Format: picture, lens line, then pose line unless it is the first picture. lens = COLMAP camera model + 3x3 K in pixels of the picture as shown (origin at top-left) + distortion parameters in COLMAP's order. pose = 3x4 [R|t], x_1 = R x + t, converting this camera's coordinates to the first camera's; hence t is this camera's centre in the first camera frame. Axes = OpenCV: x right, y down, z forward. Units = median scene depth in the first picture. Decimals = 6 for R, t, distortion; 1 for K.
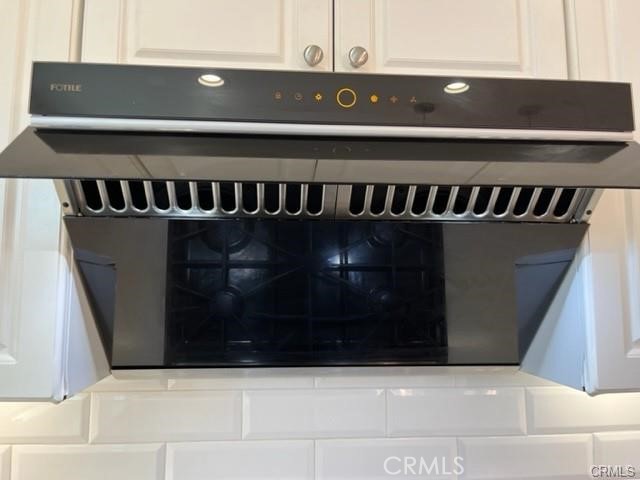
lens RADIAL K [[491.7, 0, 320.0], [0, 491.7, 240.0], [0, 0, 1]] dist [0.042991, -0.072013]
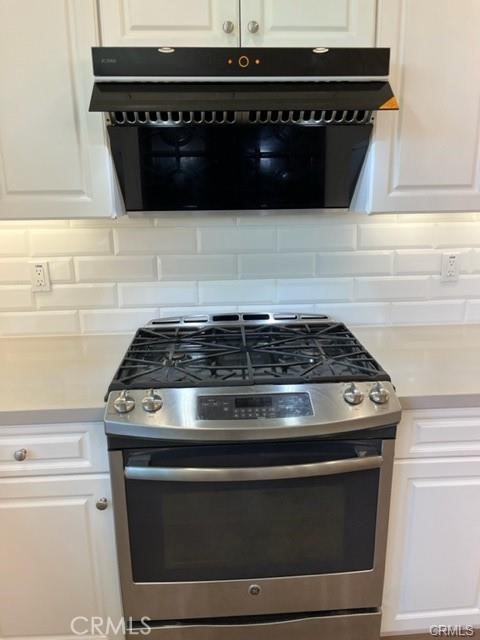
lens RADIAL K [[491.7, 0, 240.0], [0, 491.7, 320.0], [0, 0, 1]] dist [0.042991, -0.072013]
pose [[0.999395, -0.004915, -0.034424, 0.070949], [0.016814, 0.934847, 0.354653, -0.011346], [0.030438, -0.355018, 0.934364, -0.885639]]
